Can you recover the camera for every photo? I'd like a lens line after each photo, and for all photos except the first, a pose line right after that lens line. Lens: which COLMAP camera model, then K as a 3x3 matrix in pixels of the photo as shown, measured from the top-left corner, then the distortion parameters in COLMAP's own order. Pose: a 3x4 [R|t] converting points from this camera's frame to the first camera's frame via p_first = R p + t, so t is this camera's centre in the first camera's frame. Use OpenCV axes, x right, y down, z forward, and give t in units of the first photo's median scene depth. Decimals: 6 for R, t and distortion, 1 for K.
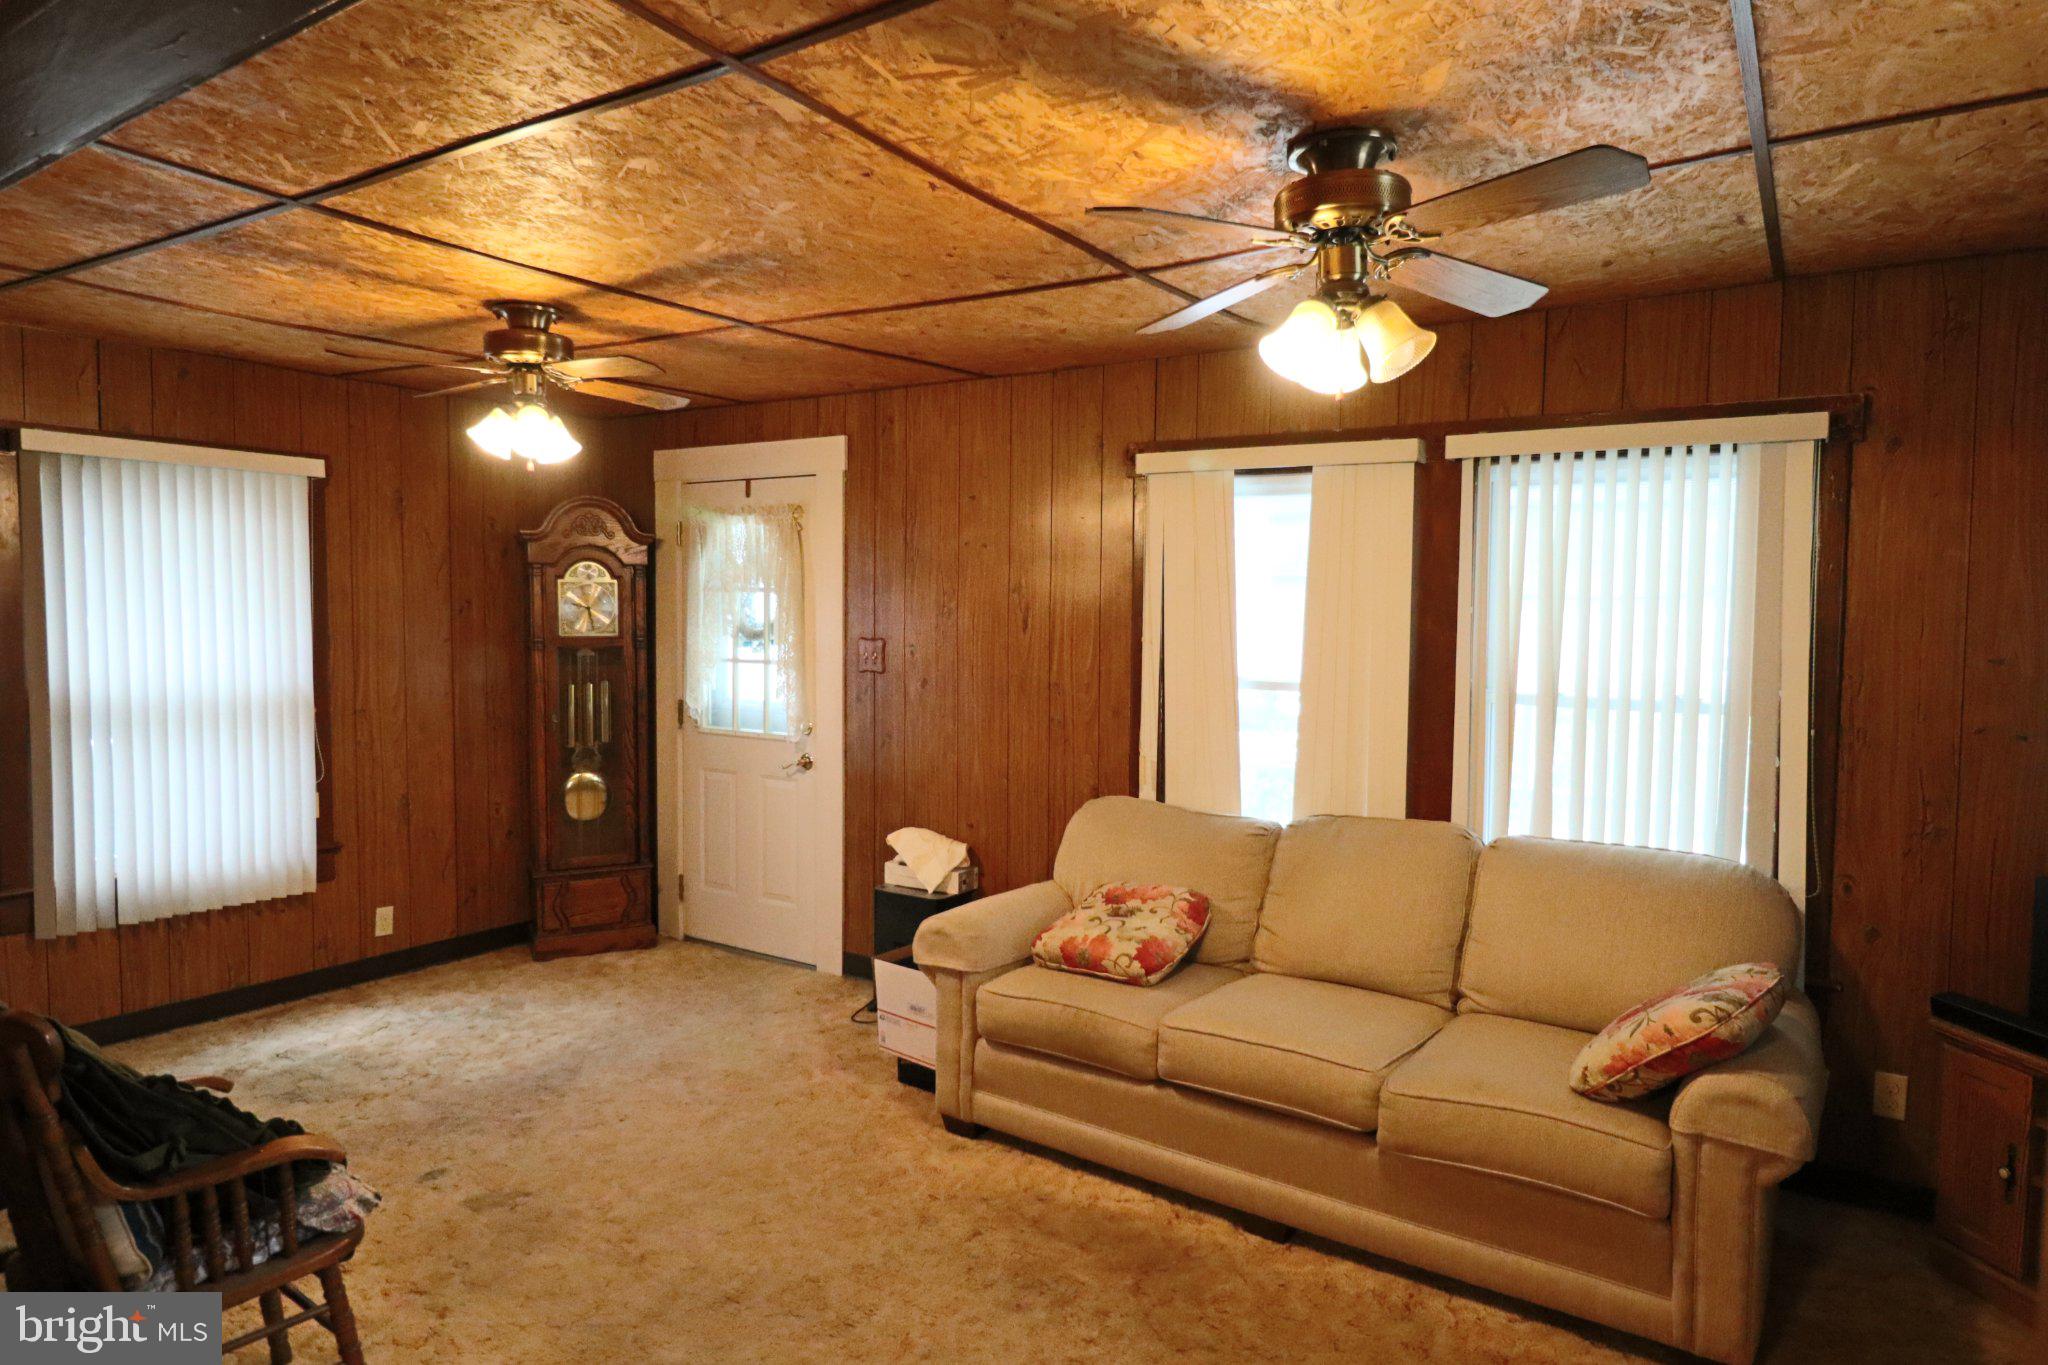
lens RADIAL K [[1234.9, 0, 1031.2], [0, 1234.9, 681.0], [0, 0, 1]] dist [-0.003679, -0.007219]
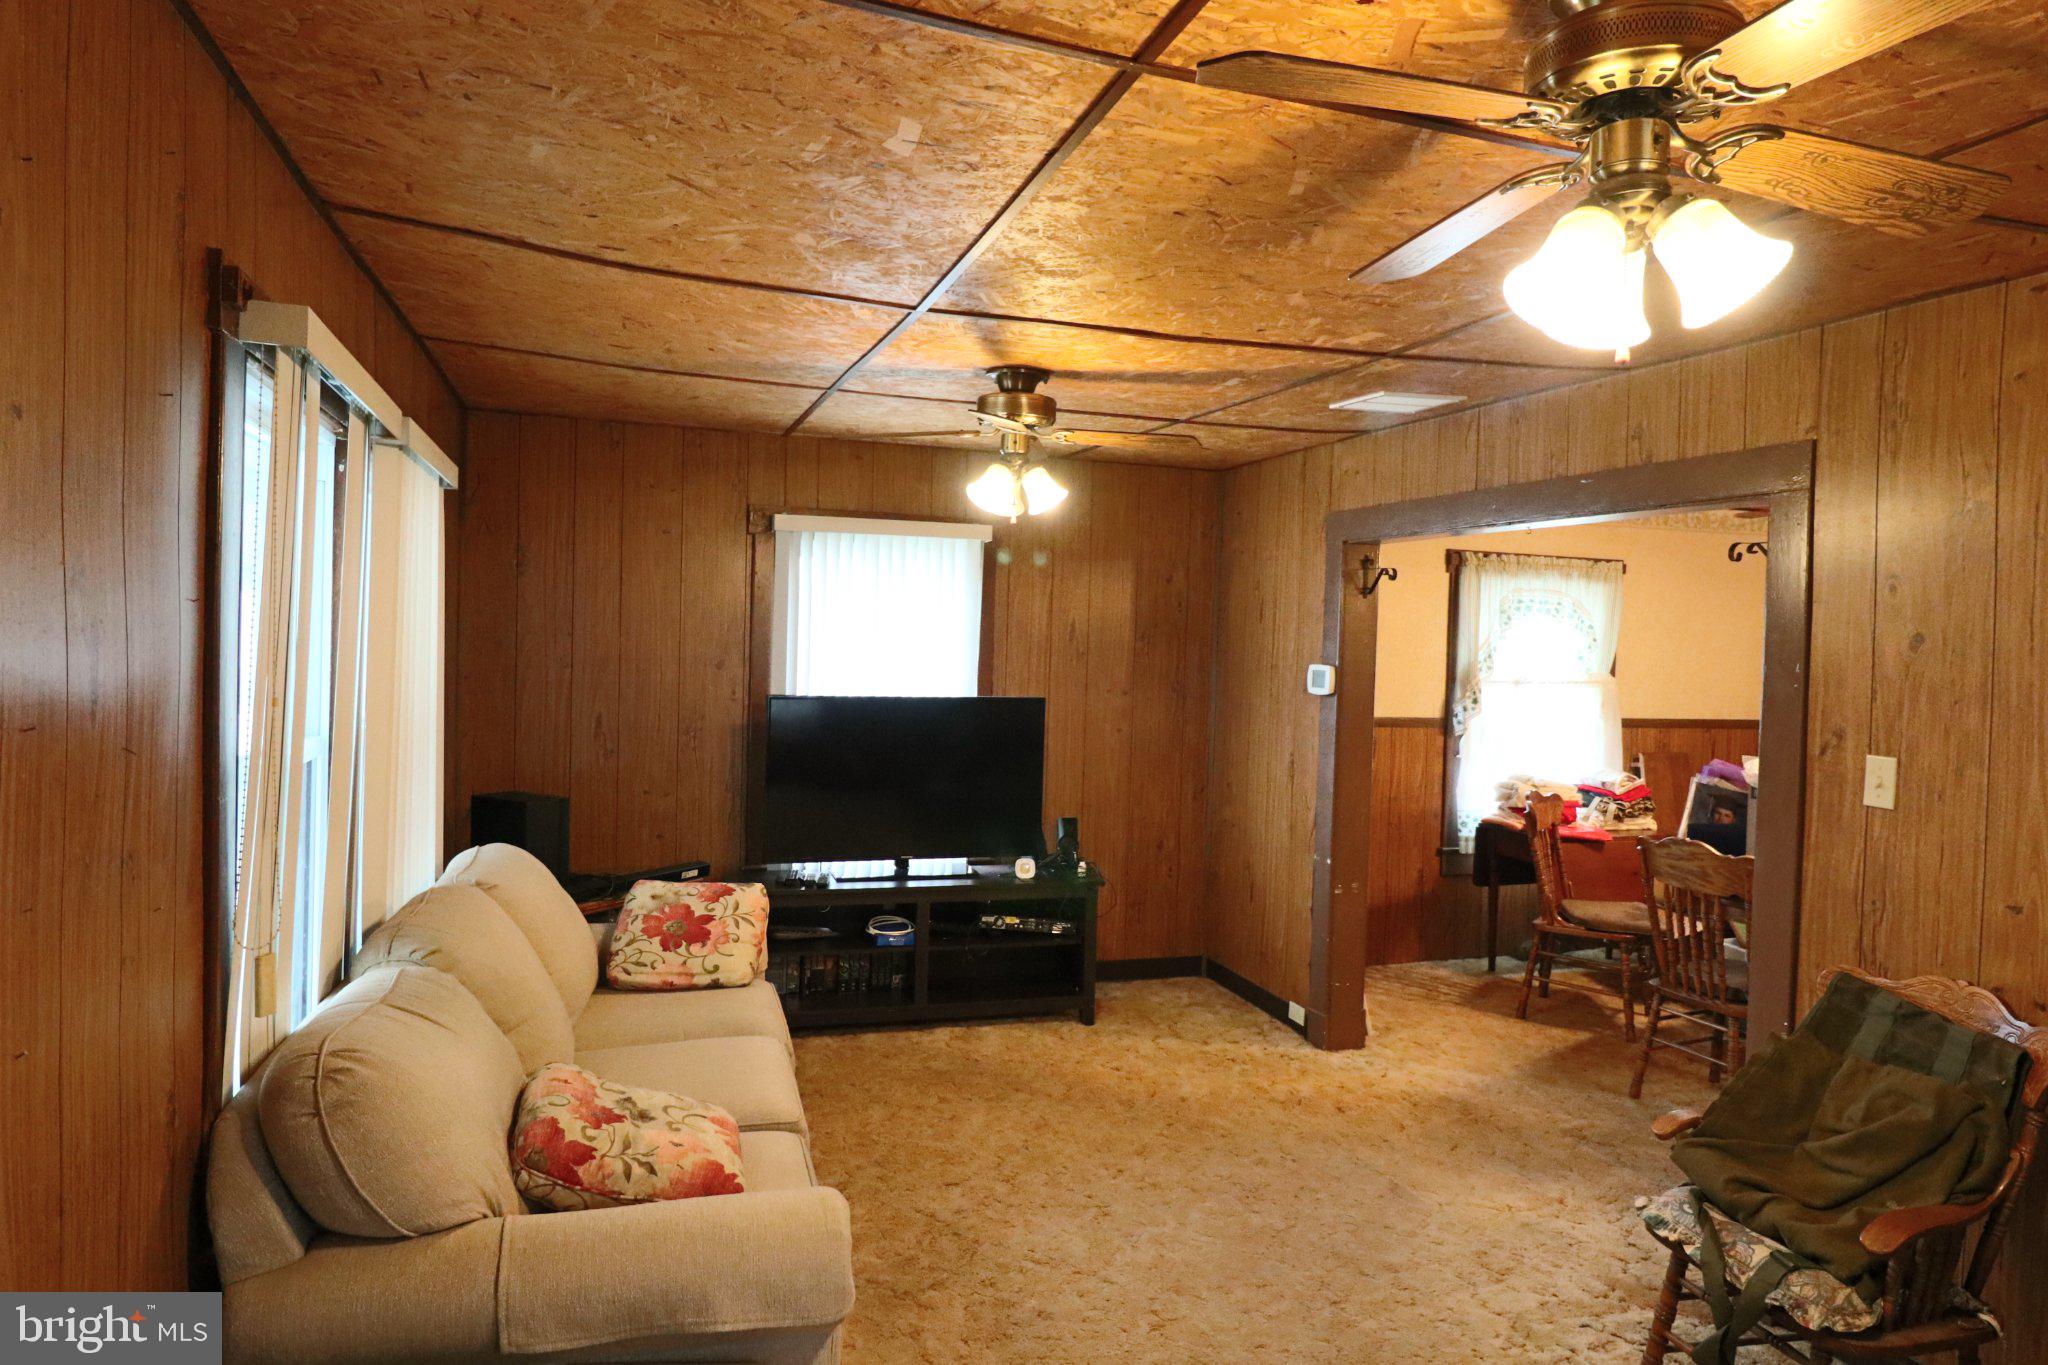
lens RADIAL K [[1234.9, 0, 1026.0], [0, 1234.9, 680.0], [0, 0, 1]] dist [-0.003679, -0.007219]
pose [[-0.784657, -0.053511, 0.617616, -0.395270], [-0.002001, 0.996481, 0.083794, -0.078134], [-0.619927, 0.064513, -0.782003, 1.137852]]
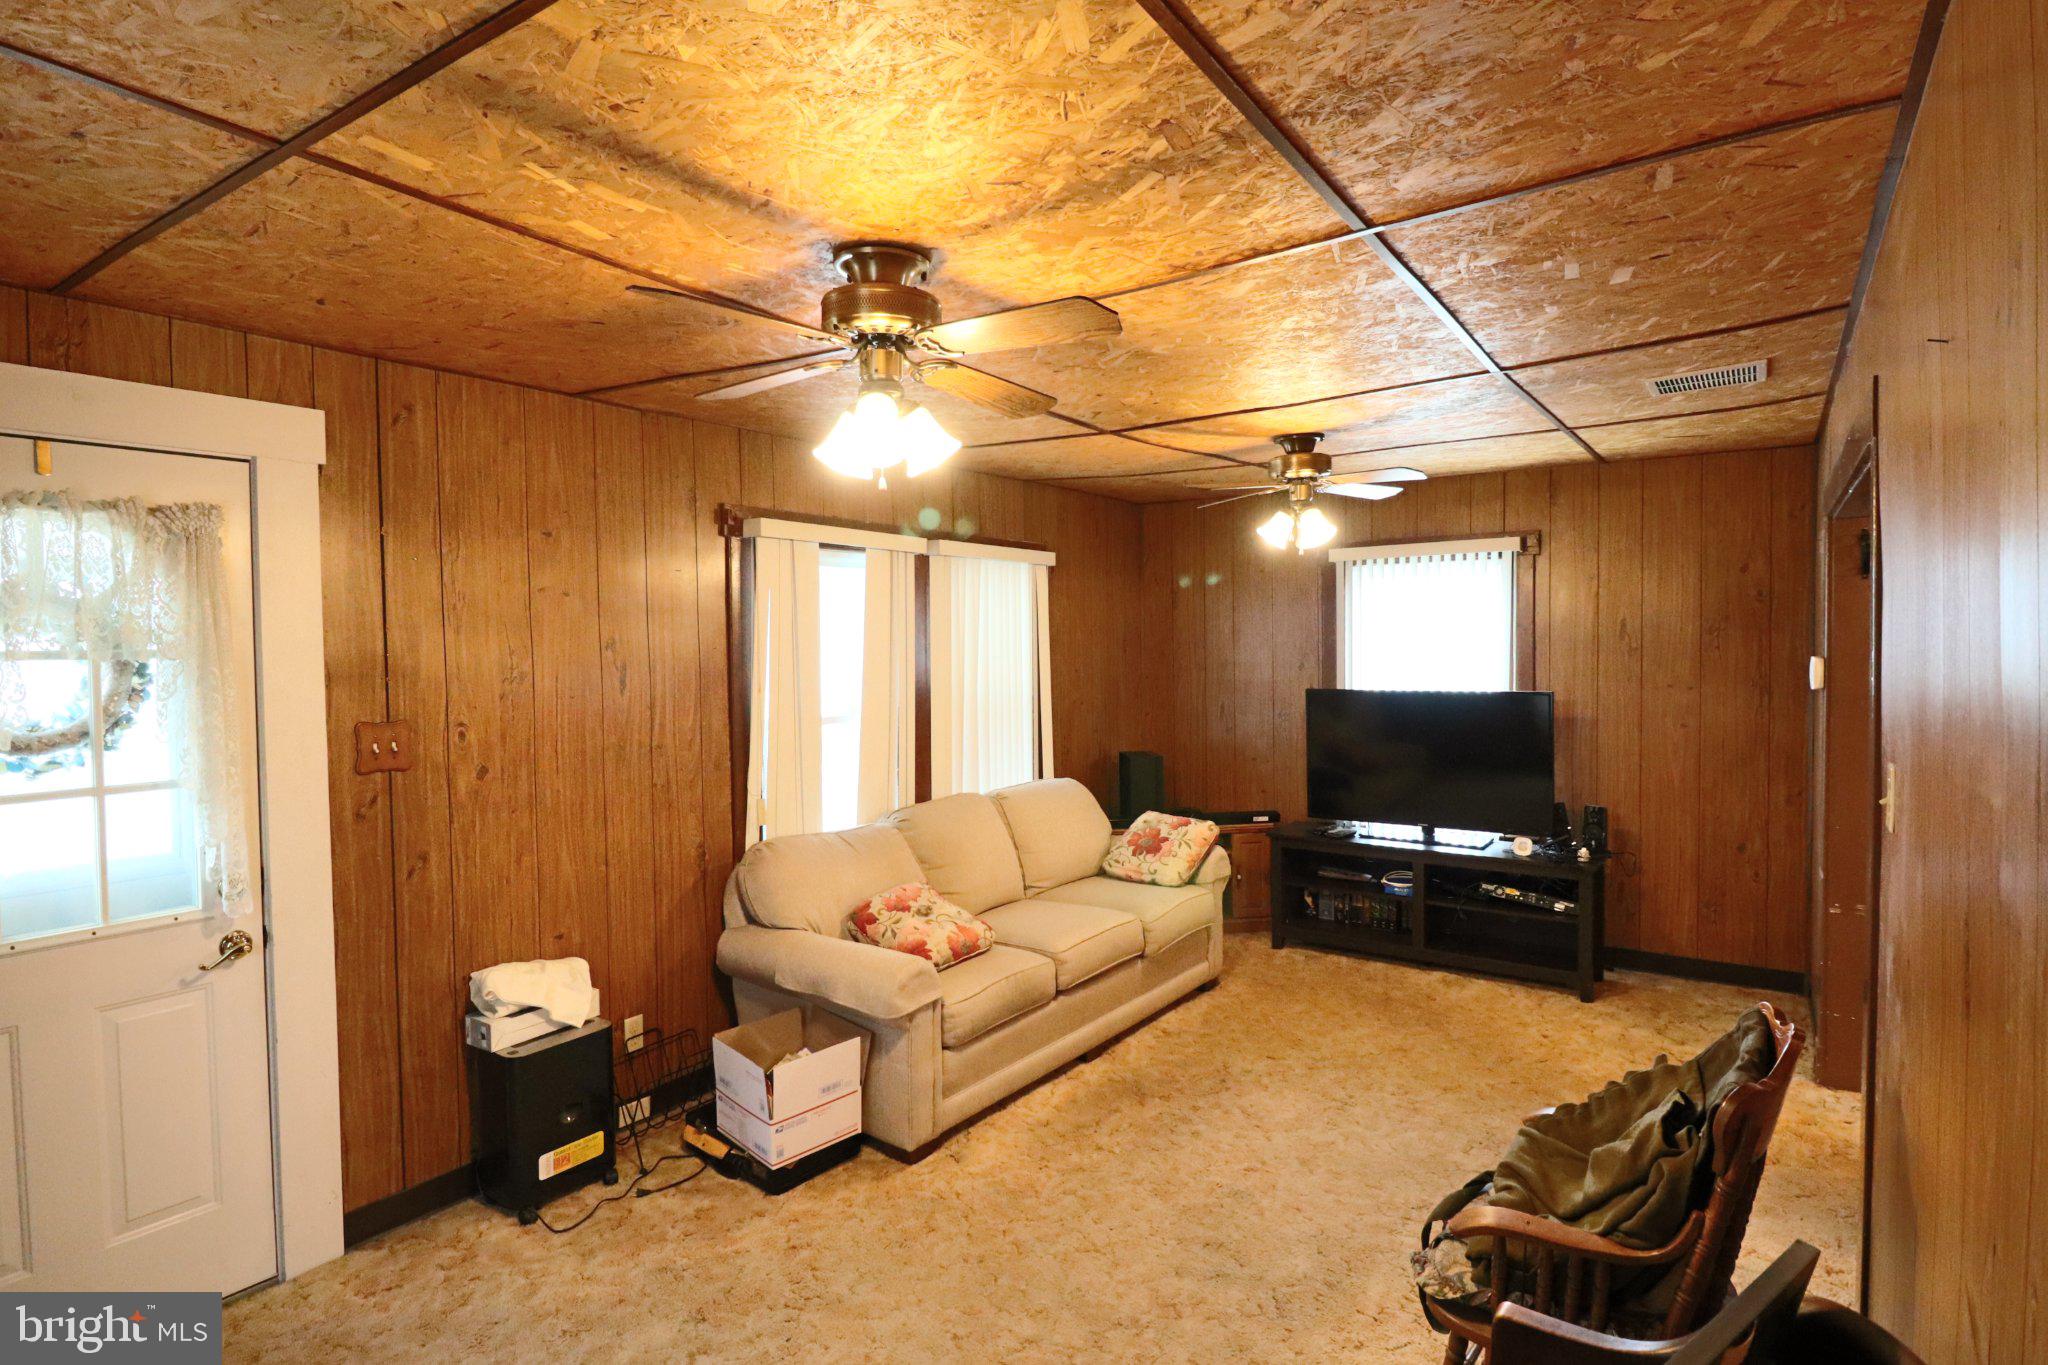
lens RADIAL K [[1063.0, 0, 1037.8], [0, 1063.0, 672.6], [0, 0, 1]] dist [-0.003011, -0.005552]
pose [[0.015120, -0.043686, 0.998931, -0.792442], [0.071979, 0.996501, 0.042491, -0.067857], [-0.997292, 0.071259, 0.018212, 0.710384]]
